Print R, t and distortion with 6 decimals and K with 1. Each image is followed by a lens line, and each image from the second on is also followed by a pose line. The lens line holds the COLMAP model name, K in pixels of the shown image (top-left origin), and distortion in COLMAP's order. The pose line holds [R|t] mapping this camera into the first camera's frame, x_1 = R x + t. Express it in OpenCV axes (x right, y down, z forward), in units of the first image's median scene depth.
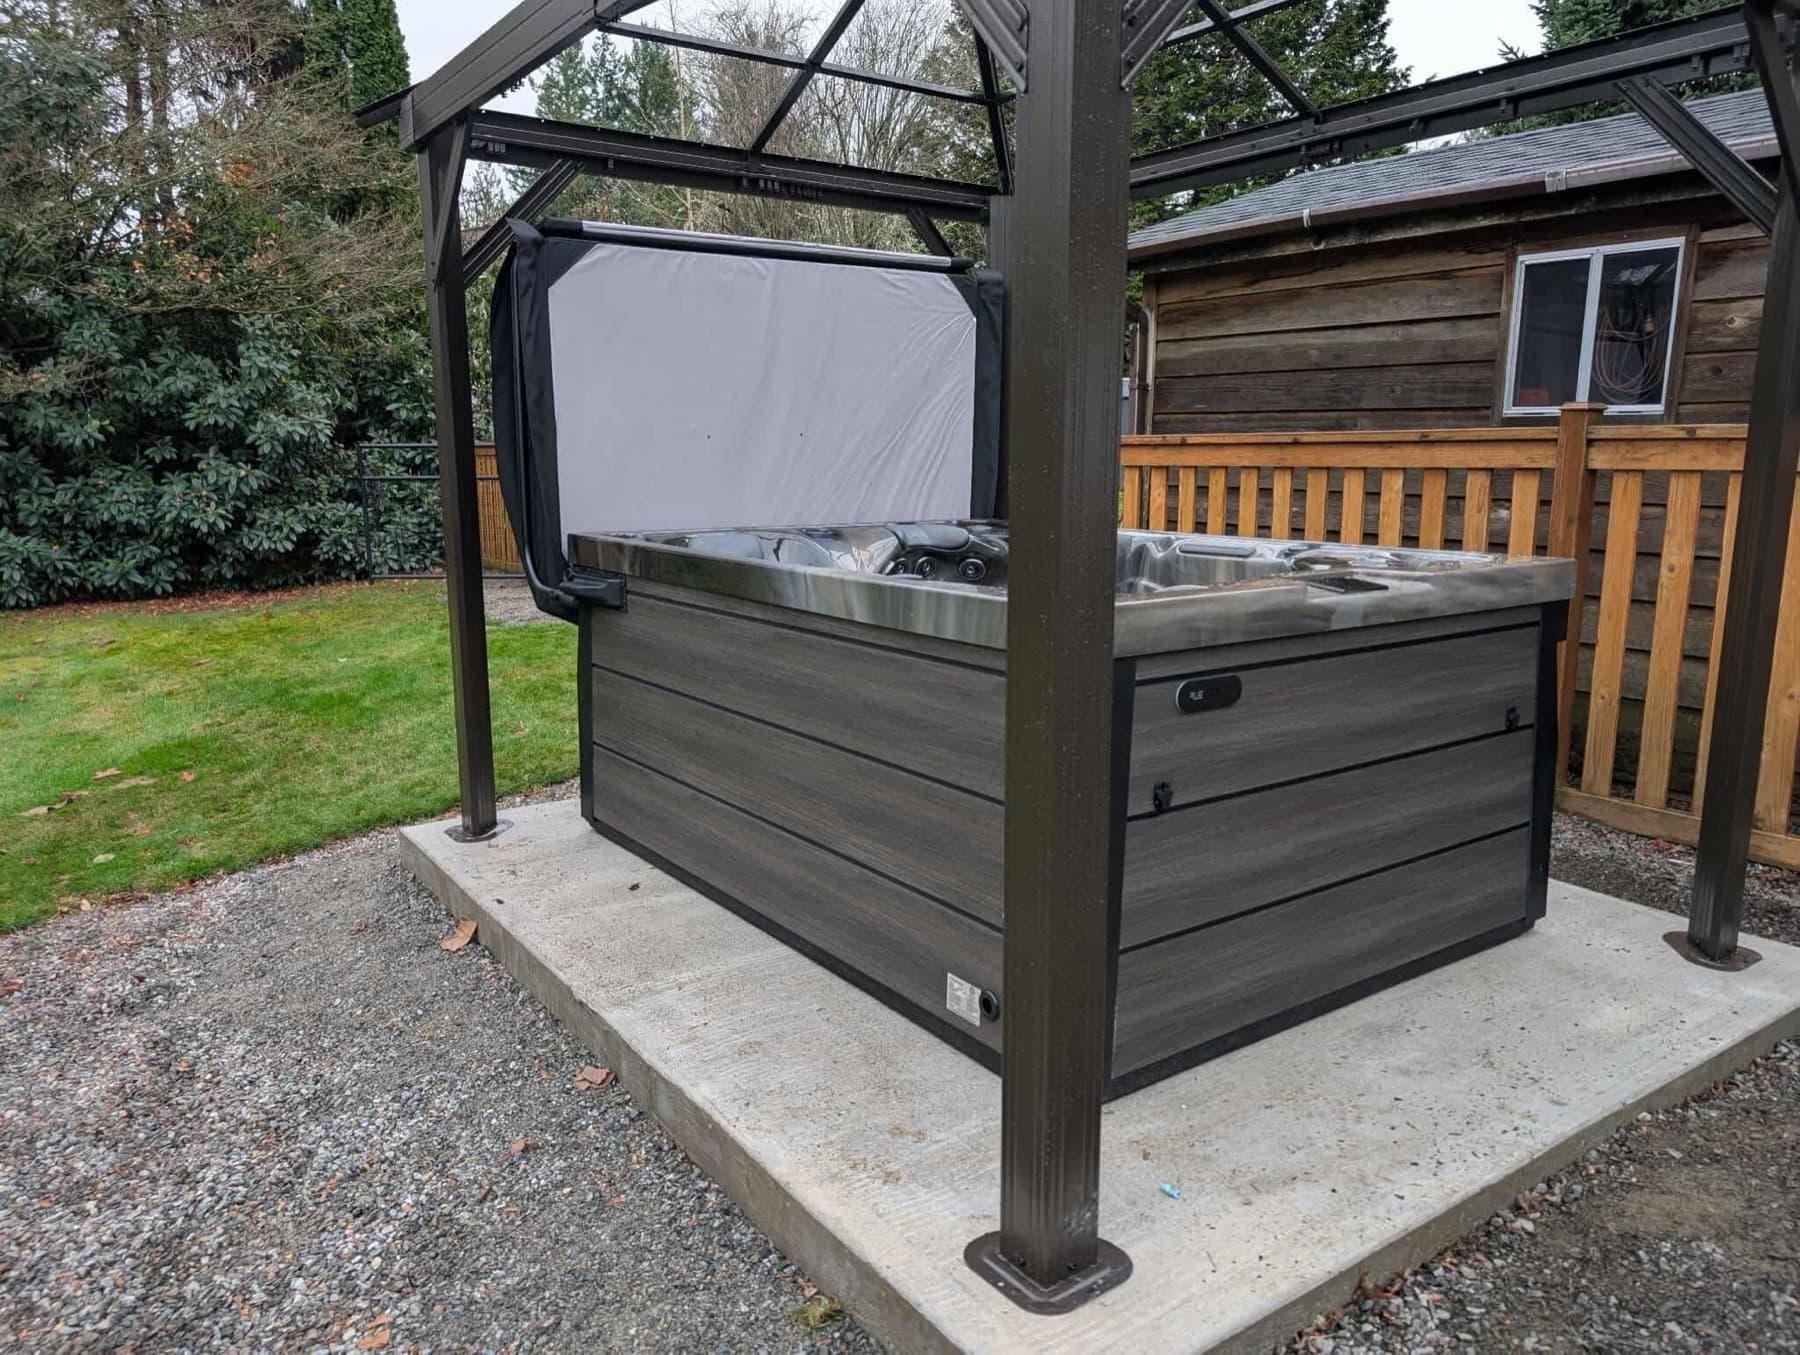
lens RADIAL K [[1297.0, 0, 937.4], [0, 1297.0, 684.6], [0, 0, 1]] dist [0.018538, -0.001660]
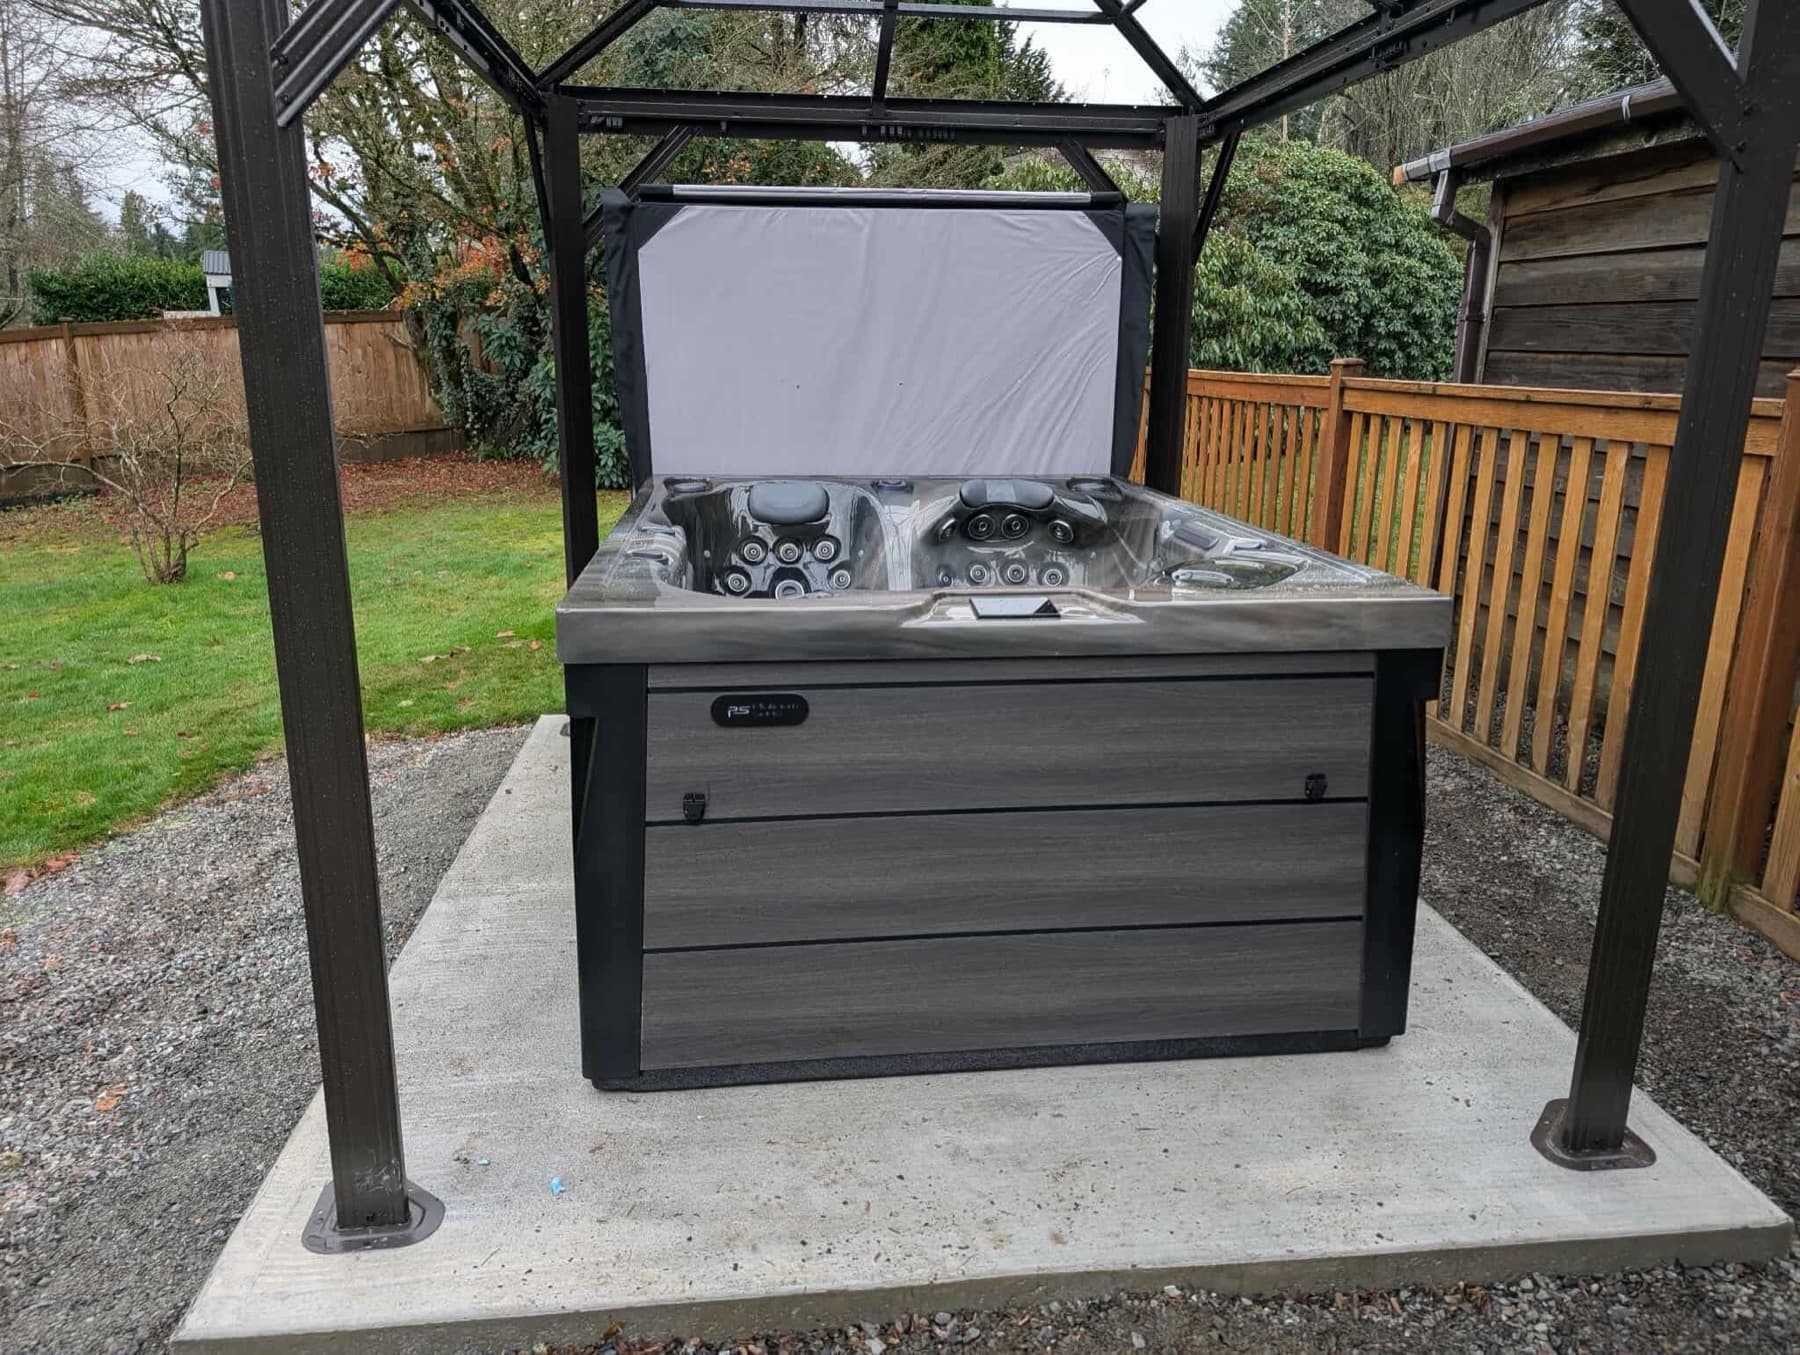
lens RADIAL K [[1297.0, 0, 907.6], [0, 1297.0, 678.3], [0, 0, 1]] dist [0.018538, -0.001660]
pose [[0.871792, 0.131845, -0.471800, 0.456914], [-0.098880, 0.990638, 0.094123, -0.071042], [0.479792, -0.035404, 0.876668, 0.131186]]
